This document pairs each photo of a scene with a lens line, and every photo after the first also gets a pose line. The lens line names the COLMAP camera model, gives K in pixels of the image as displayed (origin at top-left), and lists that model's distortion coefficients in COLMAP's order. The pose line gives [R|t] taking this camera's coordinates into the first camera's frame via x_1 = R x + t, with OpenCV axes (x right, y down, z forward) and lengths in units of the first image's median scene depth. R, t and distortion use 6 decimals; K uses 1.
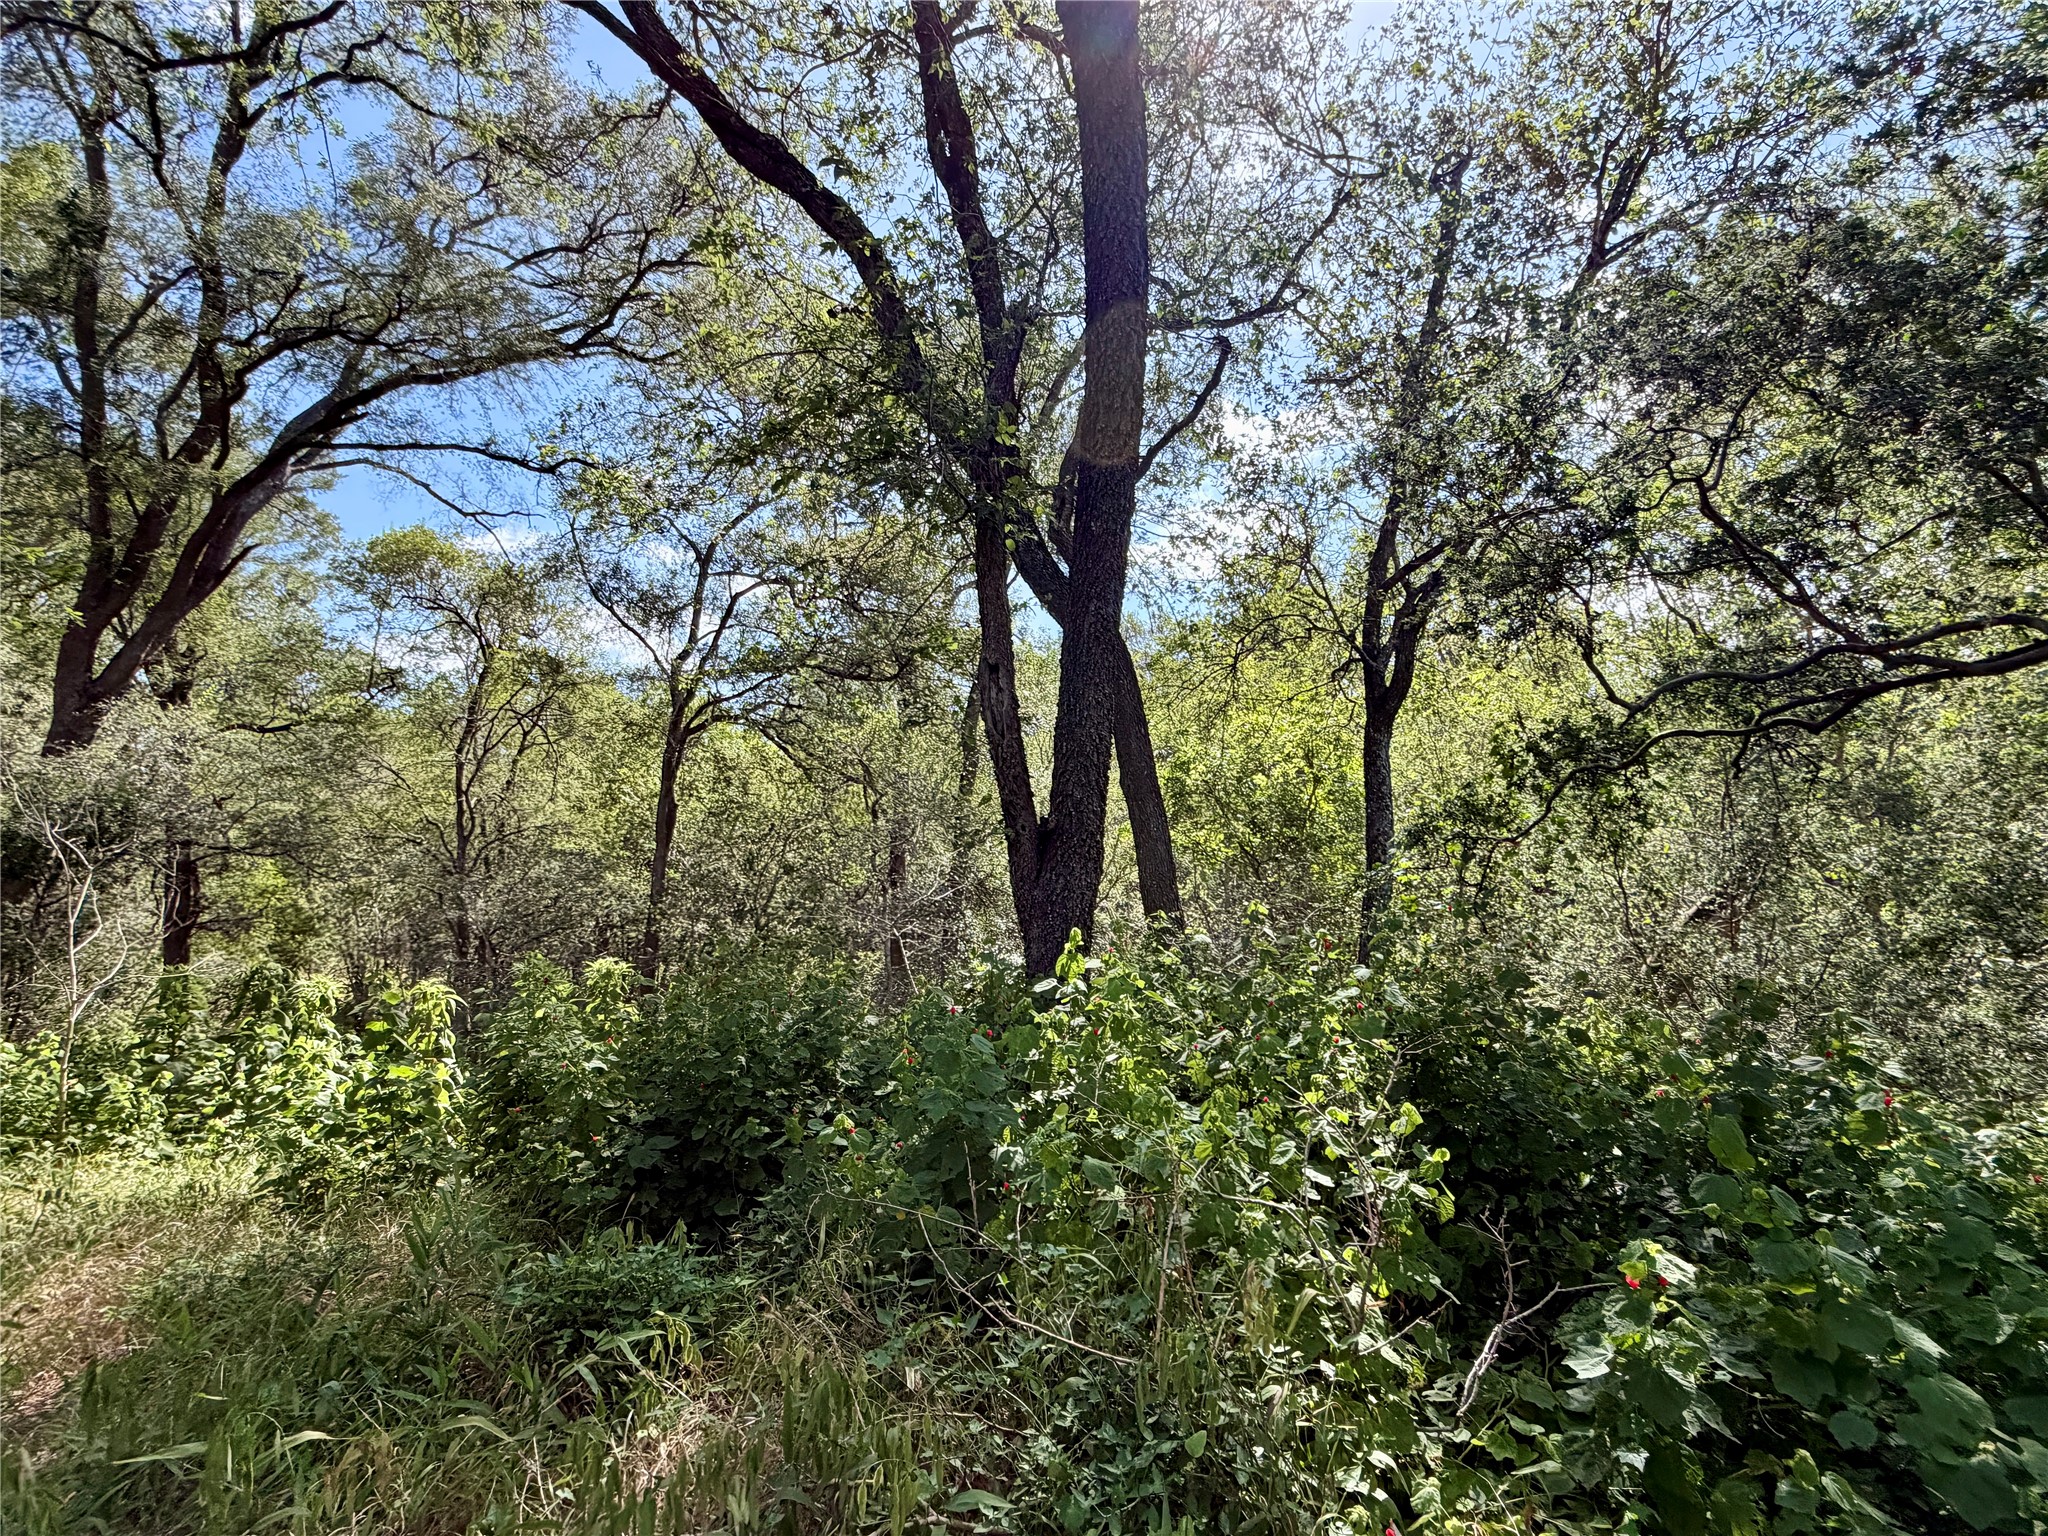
lens RADIAL K [[1004.2, 0, 1024.0], [0, 1004.2, 768.0], [0, 0, 1]] dist [0.001801, 0.000034]
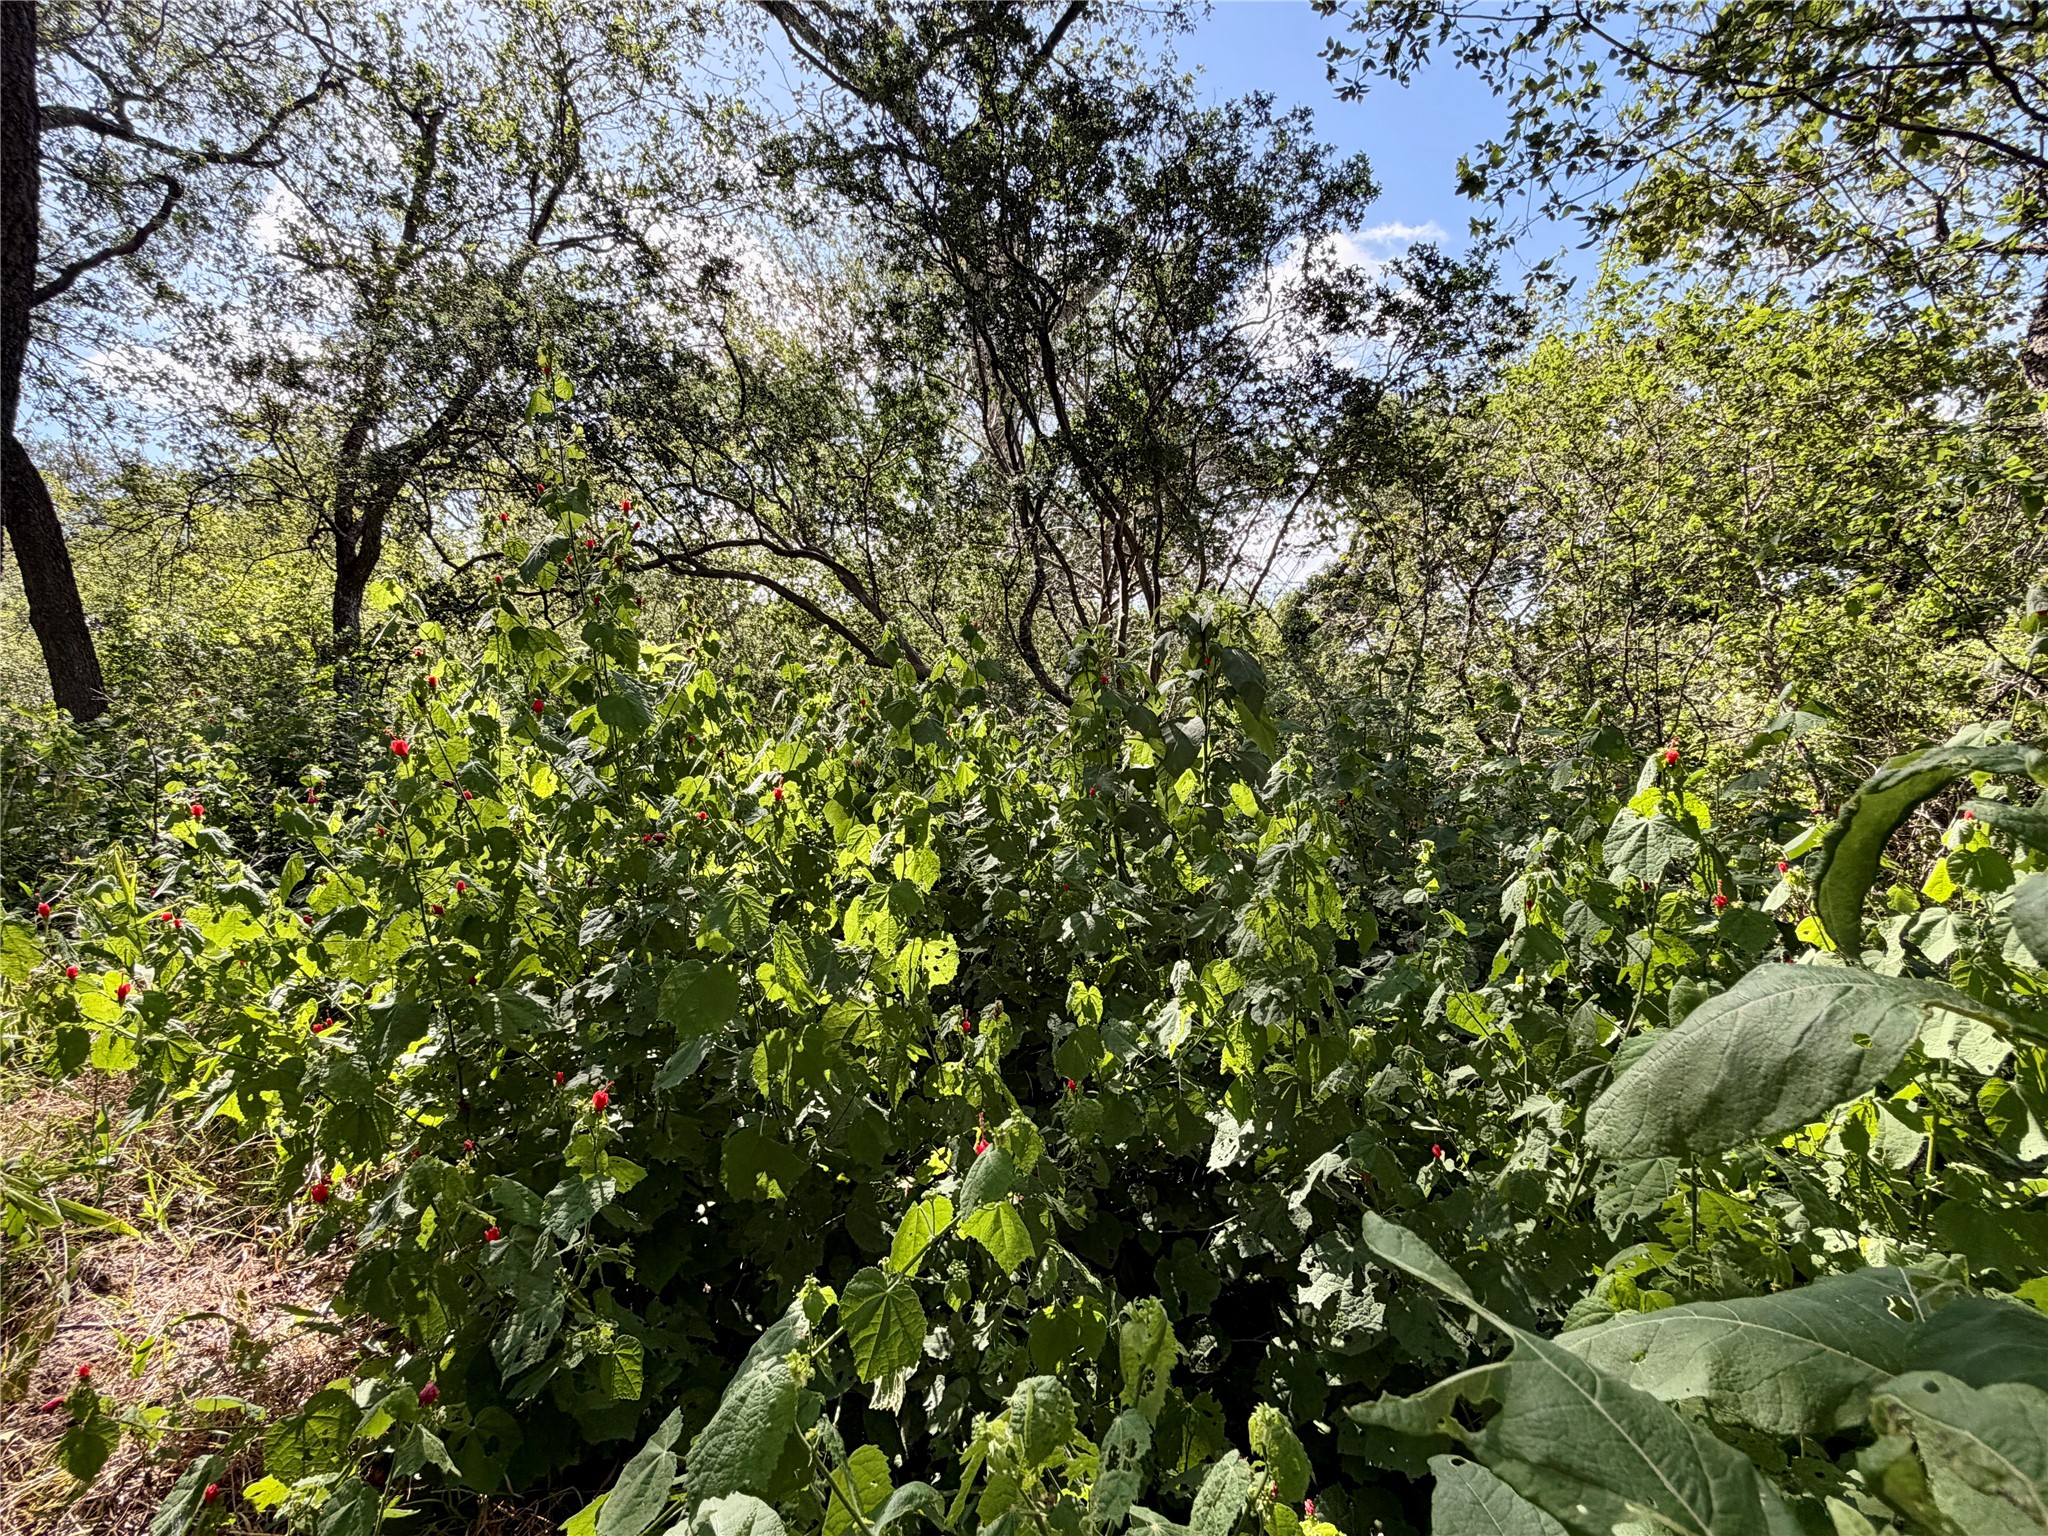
lens RADIAL K [[1004.2, 0, 1024.0], [0, 1004.2, 768.0], [0, 0, 1]] dist [0.001801, 0.000034]
pose [[0.644481, -0.007052, 0.764588, -0.017848], [-0.045461, 0.997835, 0.047523, 0.053506], [-0.763267, -0.065386, 0.642765, -0.257012]]
